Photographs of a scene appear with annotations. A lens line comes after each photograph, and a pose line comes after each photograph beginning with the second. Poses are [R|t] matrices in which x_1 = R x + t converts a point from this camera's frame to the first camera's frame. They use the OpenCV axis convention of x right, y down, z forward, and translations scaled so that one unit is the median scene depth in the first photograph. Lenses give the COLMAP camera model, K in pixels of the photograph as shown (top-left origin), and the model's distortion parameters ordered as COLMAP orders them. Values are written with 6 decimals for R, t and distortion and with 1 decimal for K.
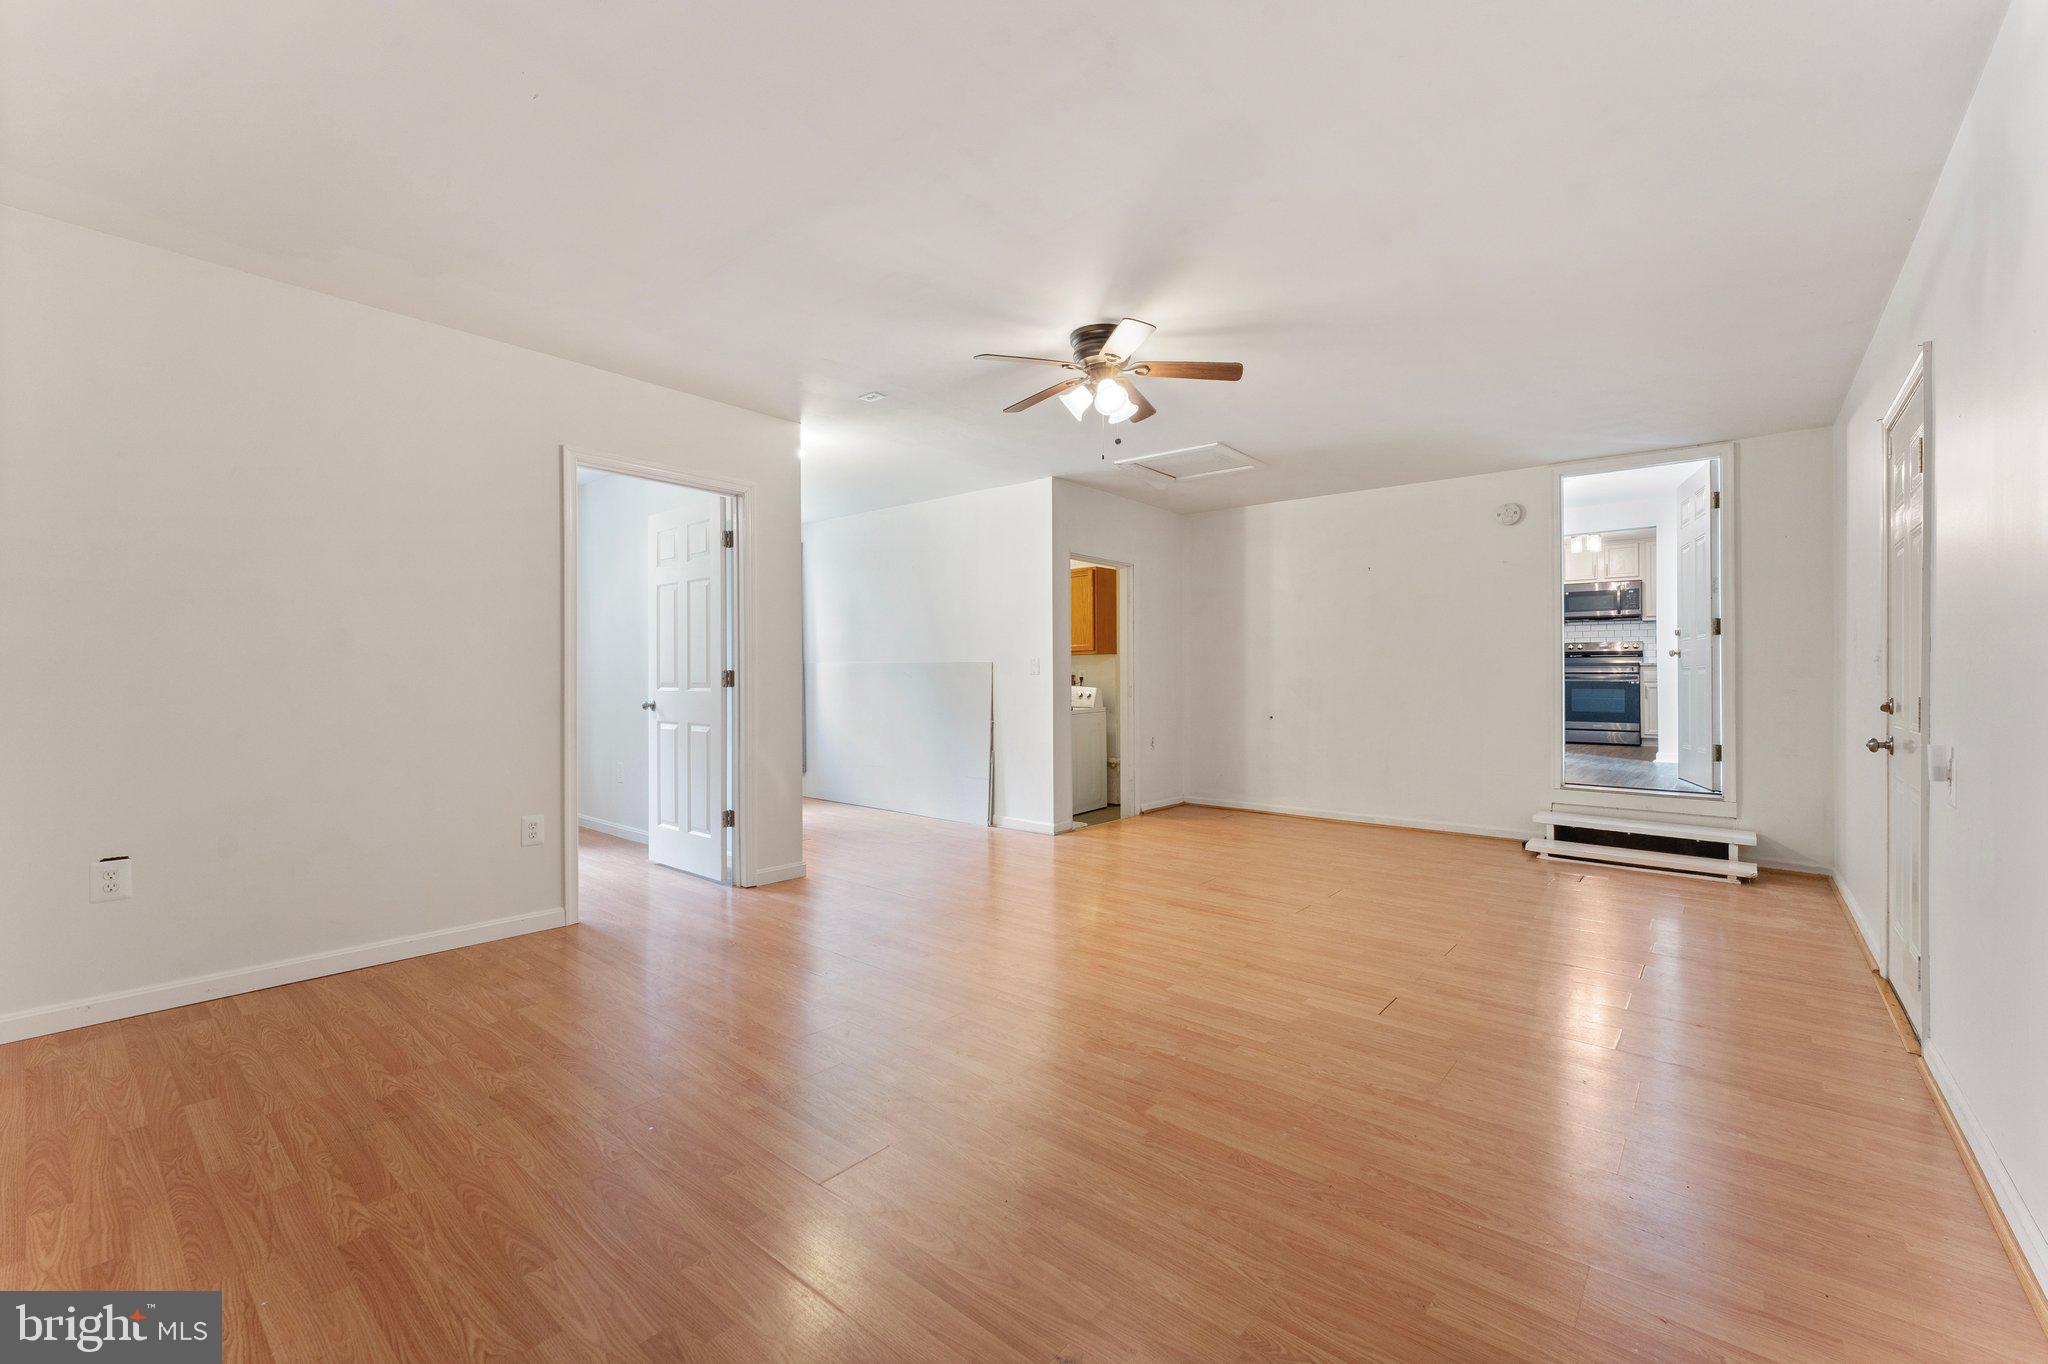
lens RADIAL K [[827.1, 0, 1024.0], [0, 827.1, 682.0], [0, 0, 1]] dist [0.000654, 0.000156]
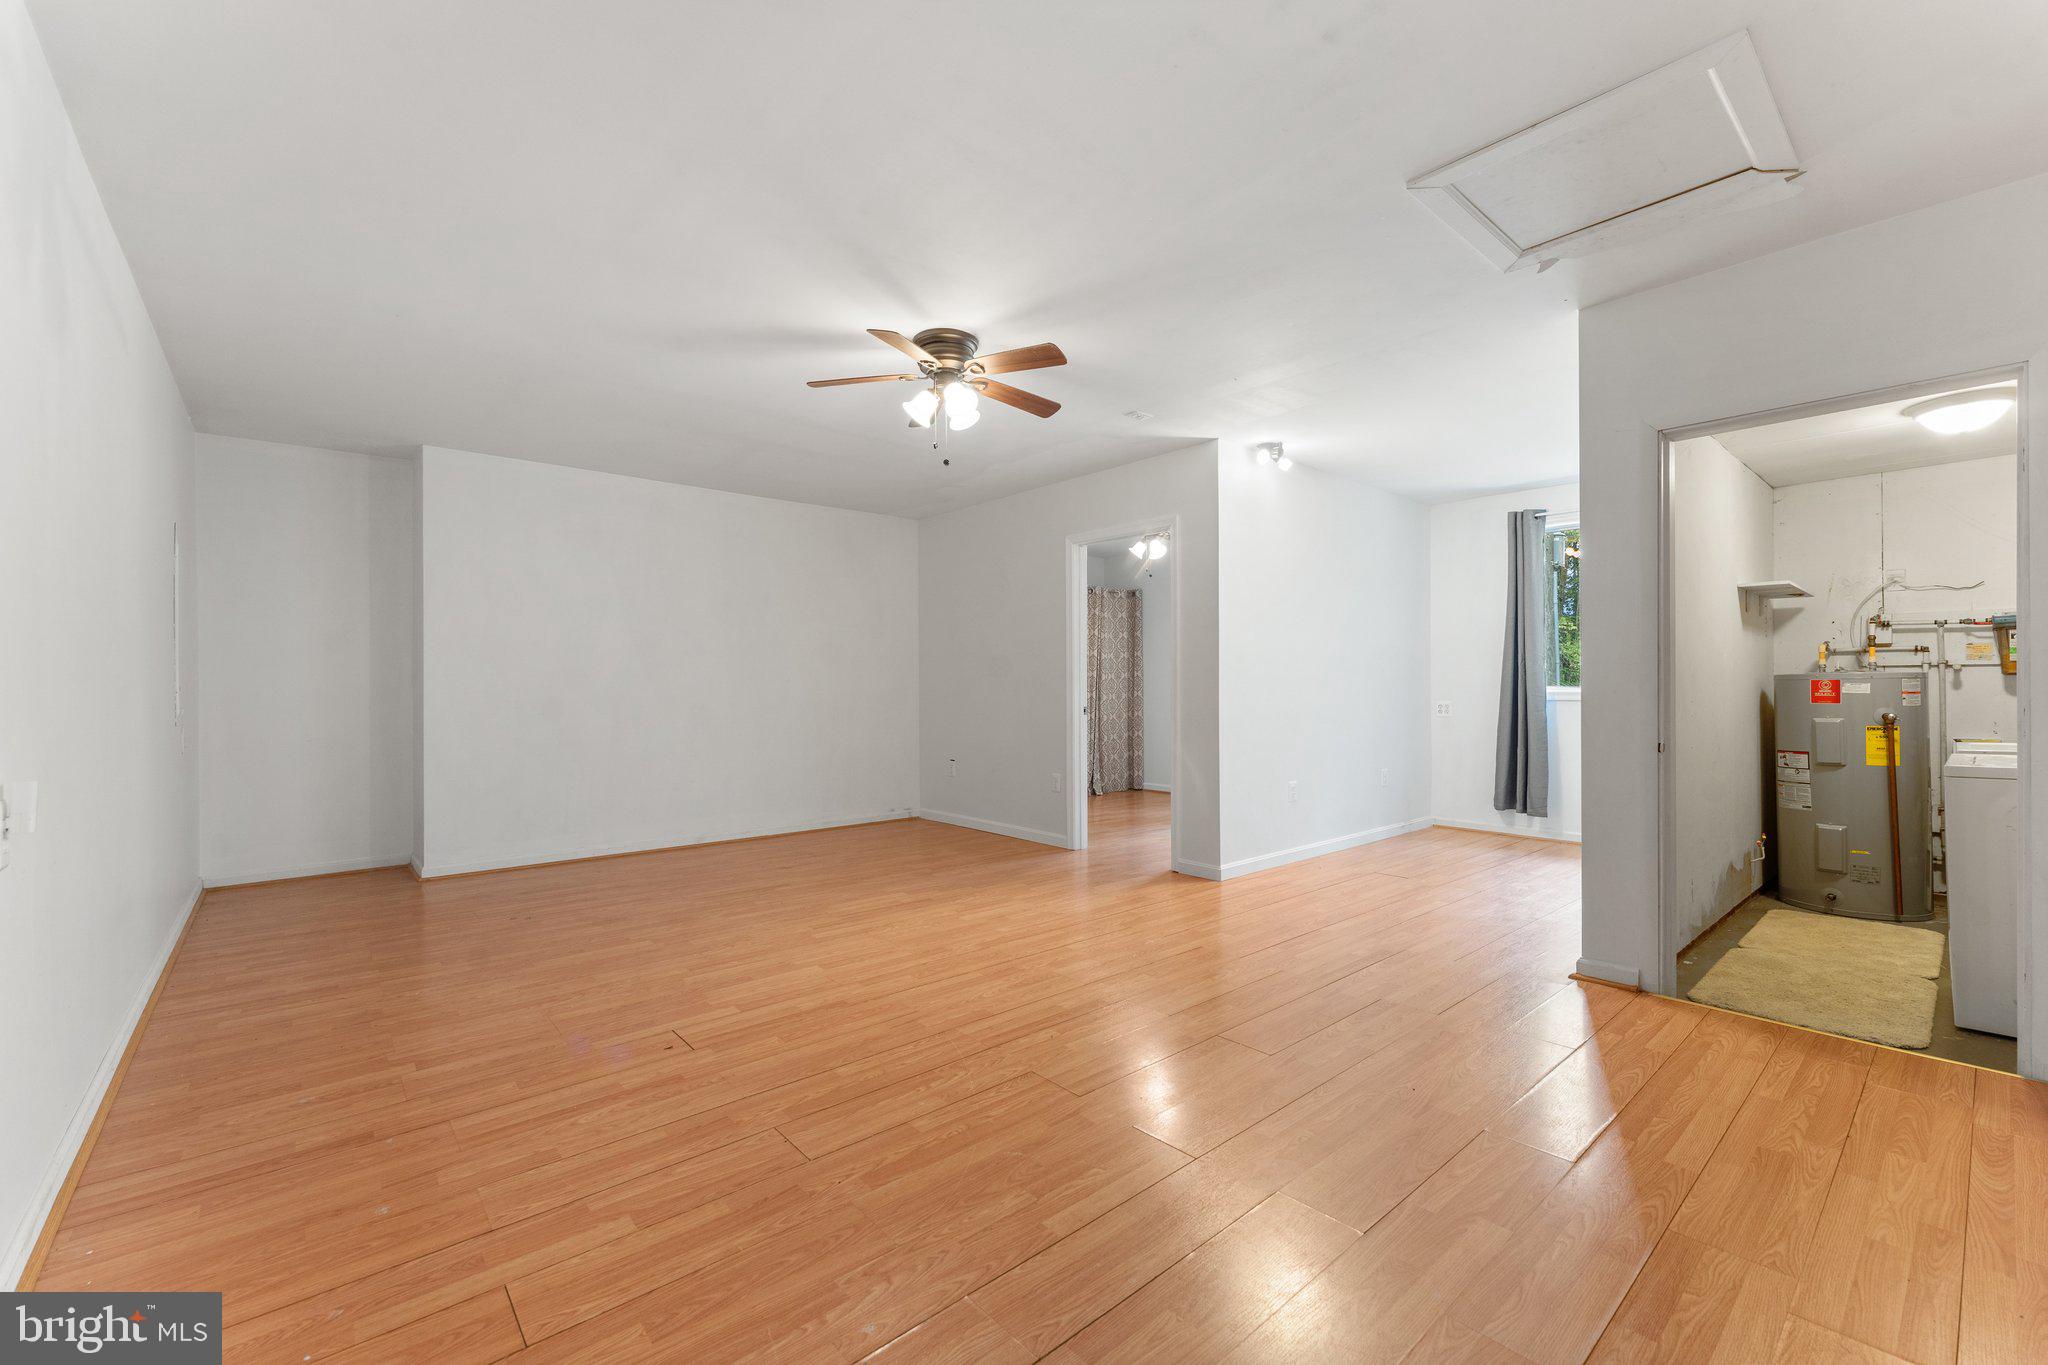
lens RADIAL K [[852.2, 0, 1024.0], [0, 852.2, 682.5], [0, 0, 1]] dist [-0.014444, -0.000007]
pose [[-0.151886, -0.009846, -0.988349, 1.291229], [-0.005242, 0.999944, -0.009156, 0.003002], [0.988384, 0.003790, -0.151929, 1.488086]]
